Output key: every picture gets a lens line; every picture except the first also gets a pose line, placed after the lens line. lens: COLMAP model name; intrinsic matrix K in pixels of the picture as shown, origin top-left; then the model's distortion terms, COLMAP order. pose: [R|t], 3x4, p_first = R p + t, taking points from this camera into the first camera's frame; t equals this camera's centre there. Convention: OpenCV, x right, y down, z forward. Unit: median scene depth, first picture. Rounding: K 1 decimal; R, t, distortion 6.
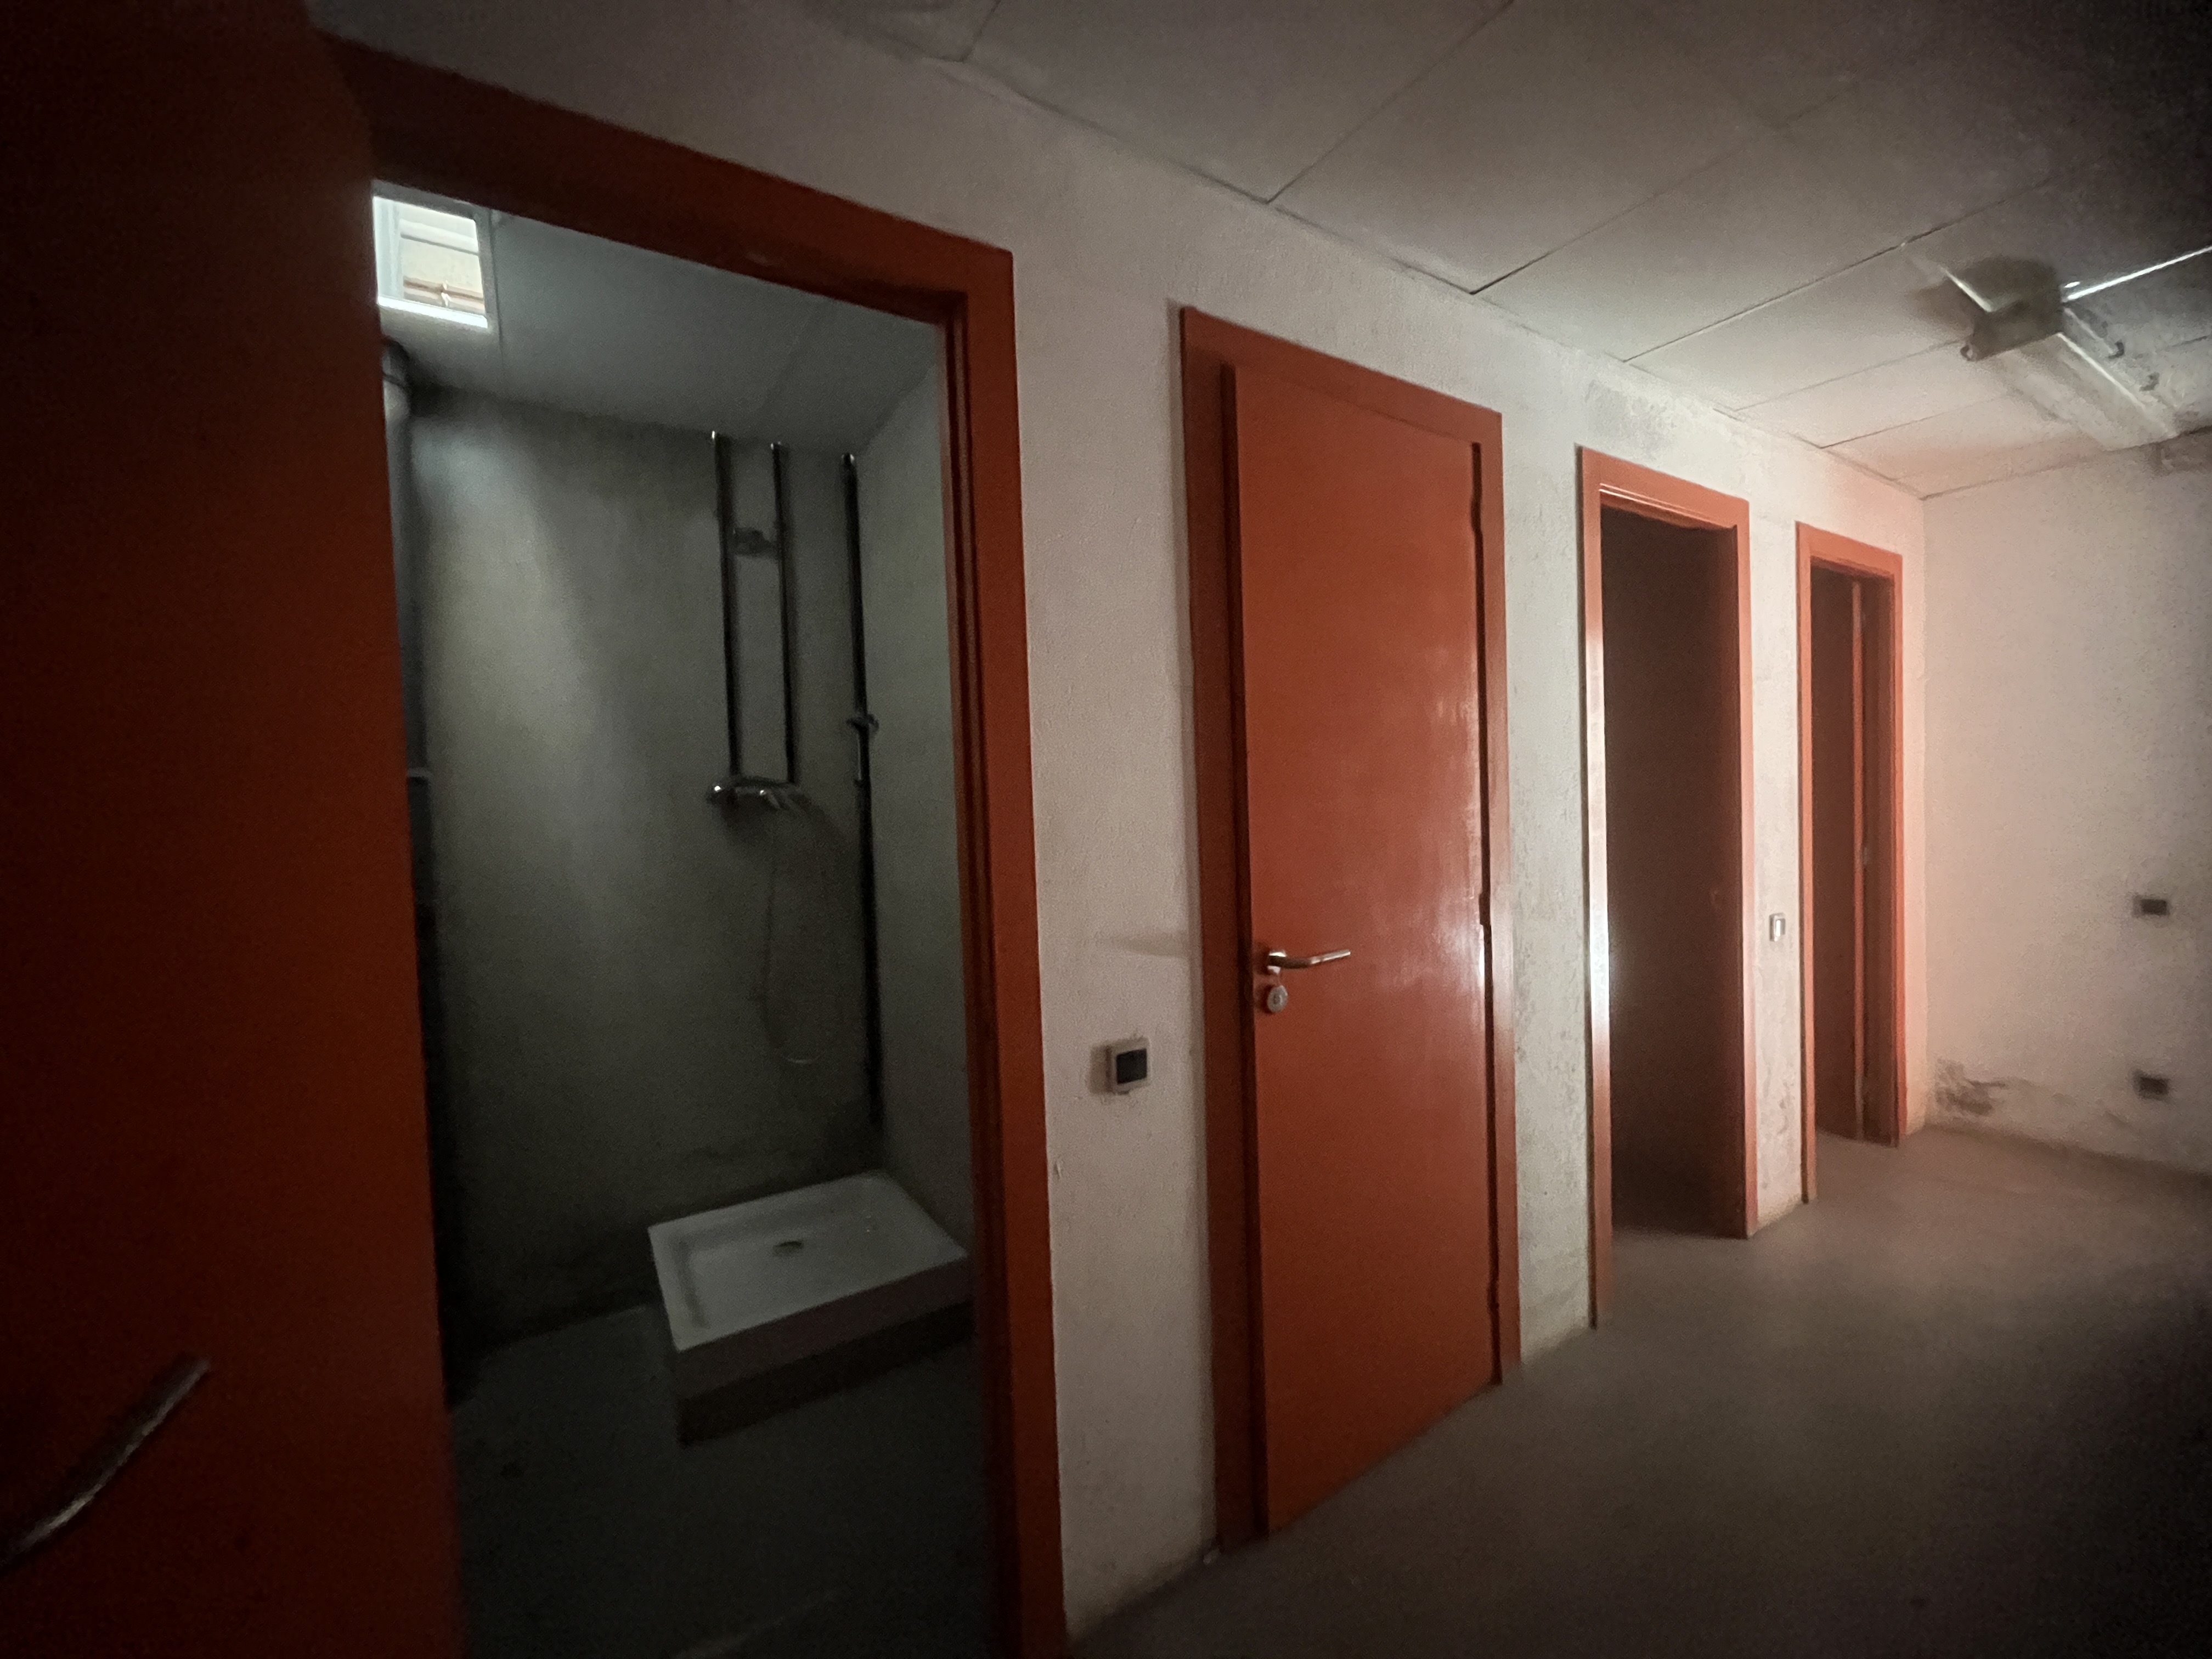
lens RADIAL K [[892.5, 0, 1100.5], [0, 892.5, 836.4], [0, 0, 1]] dist [0.000168, -0.000902]
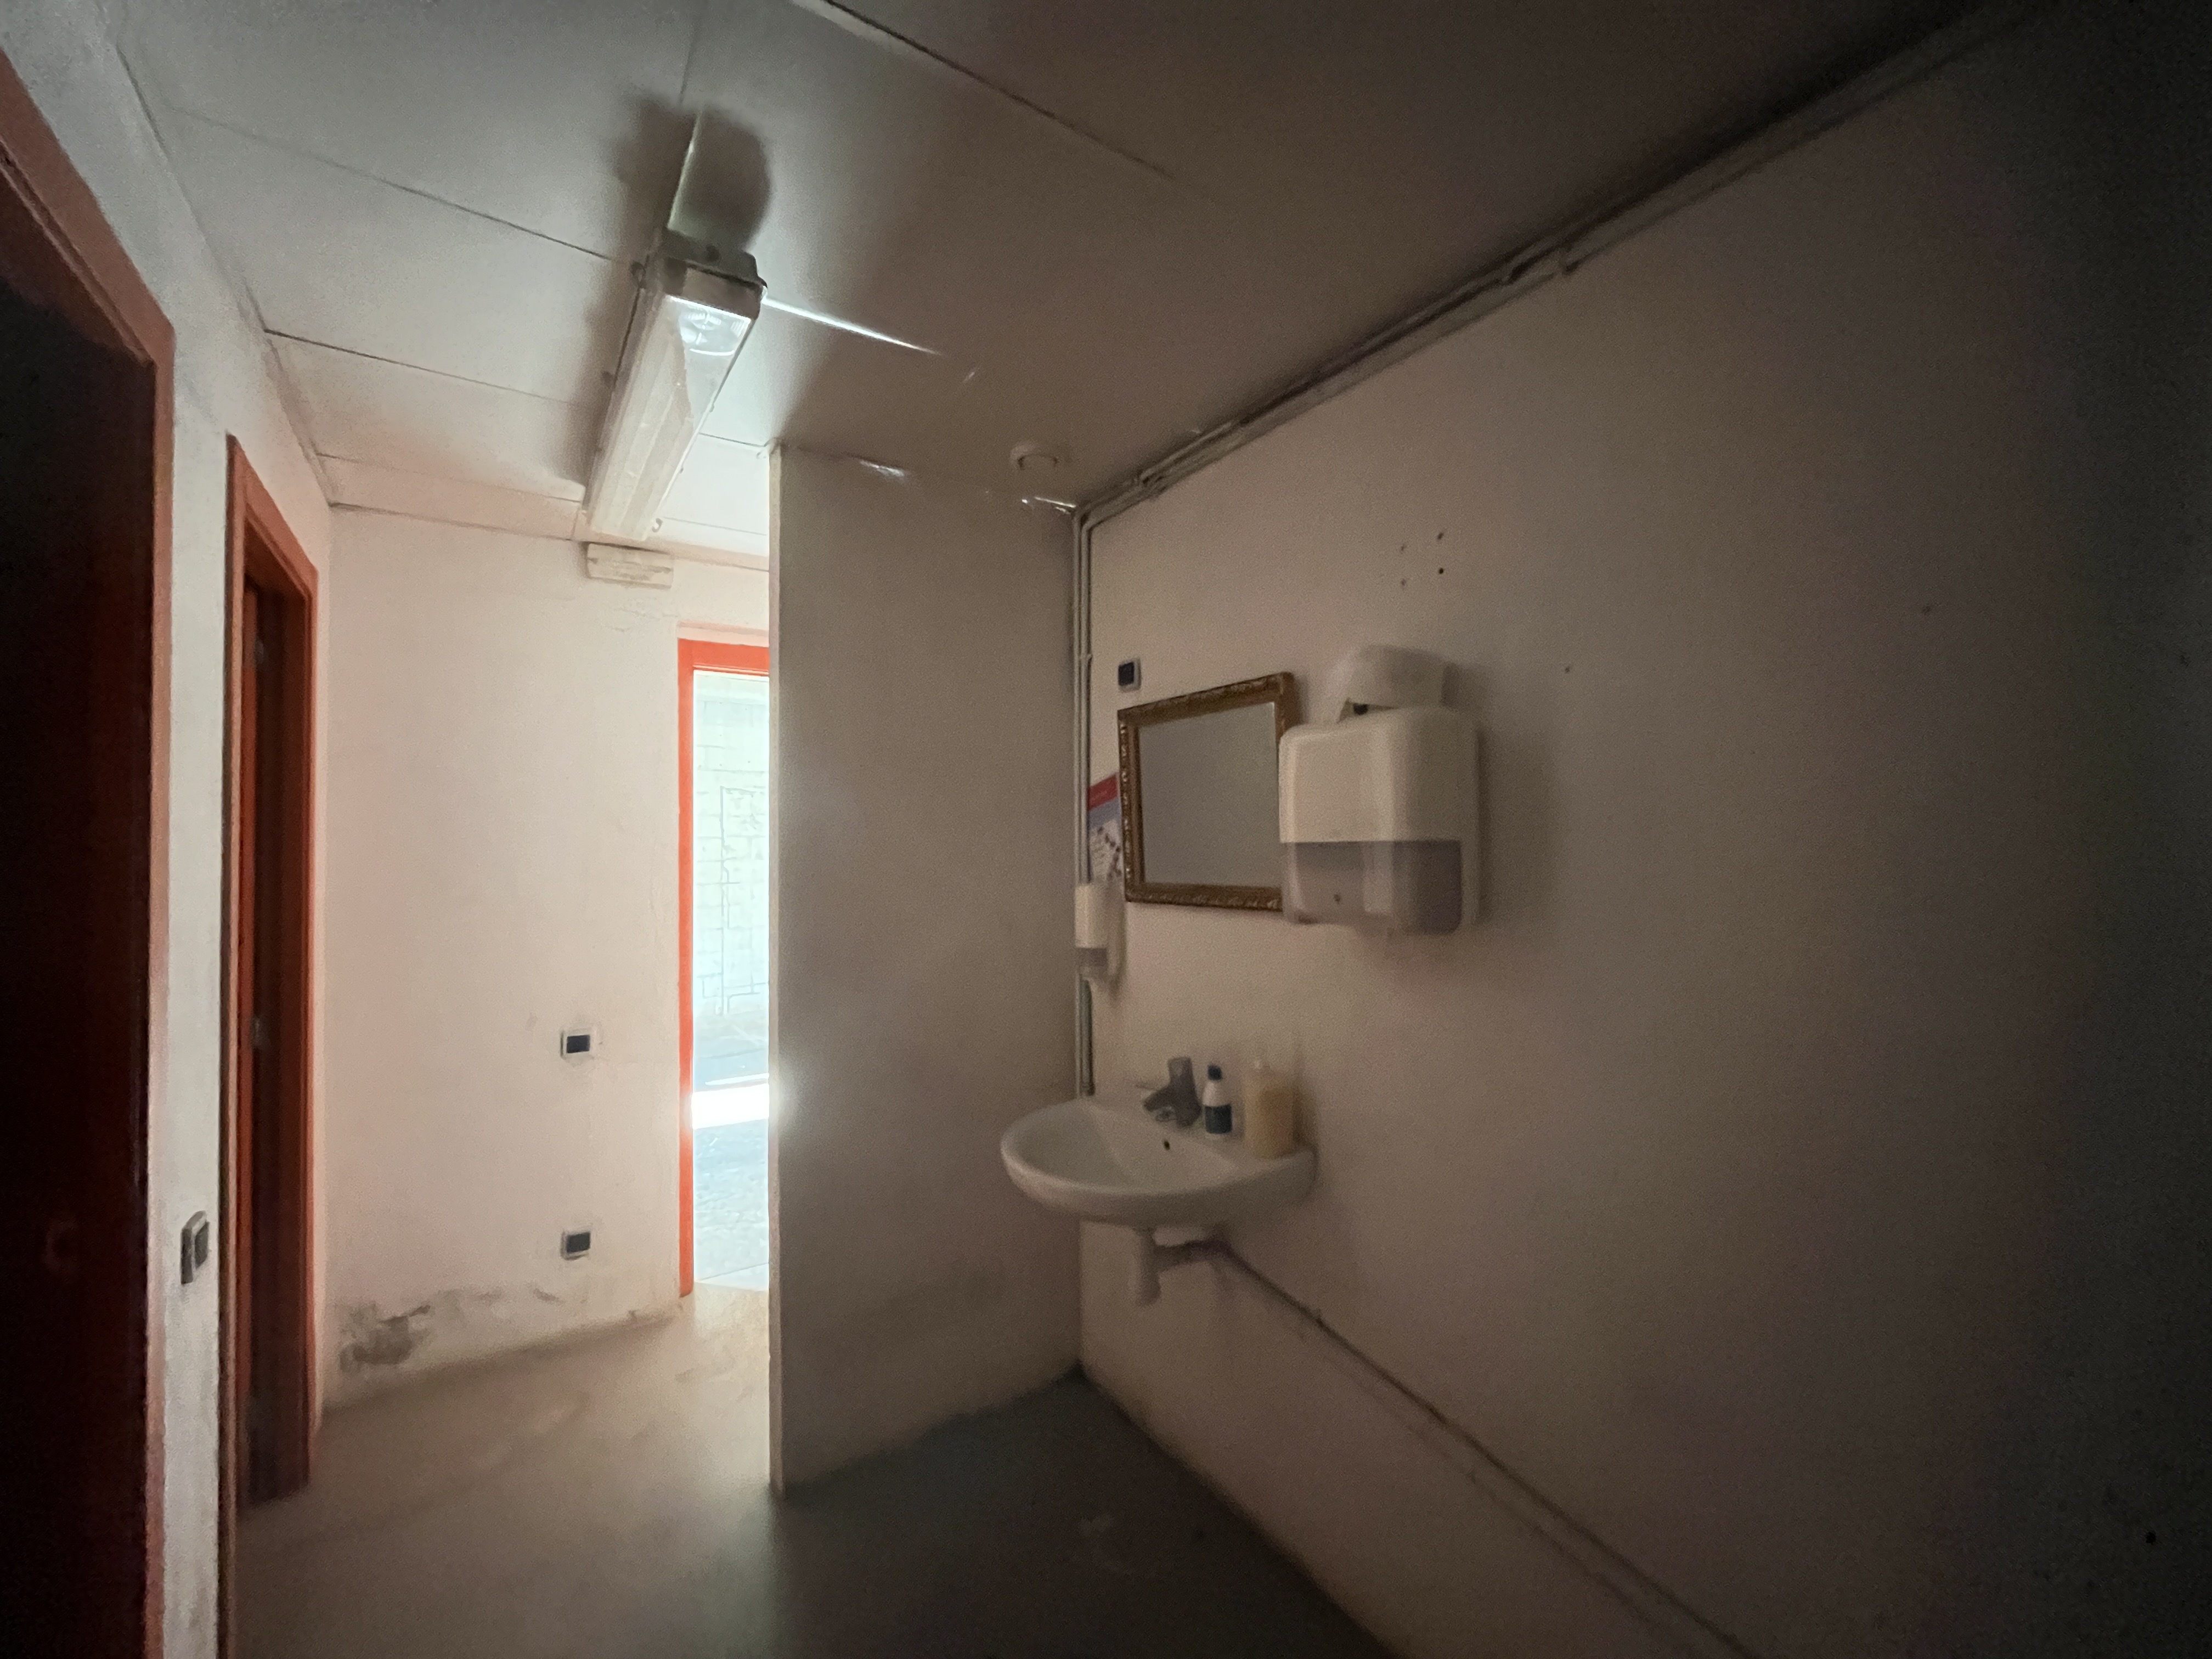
lens RADIAL K [[892.5, 0, 1100.0], [0, 892.5, 843.5], [0, 0, 1]] dist [0.000168, -0.000902]
pose [[-0.045476, 0.043397, 0.998022, 0.215013], [0.030865, 0.998640, -0.042018, -0.062789], [-0.998489, 0.028893, -0.046754, 0.450086]]
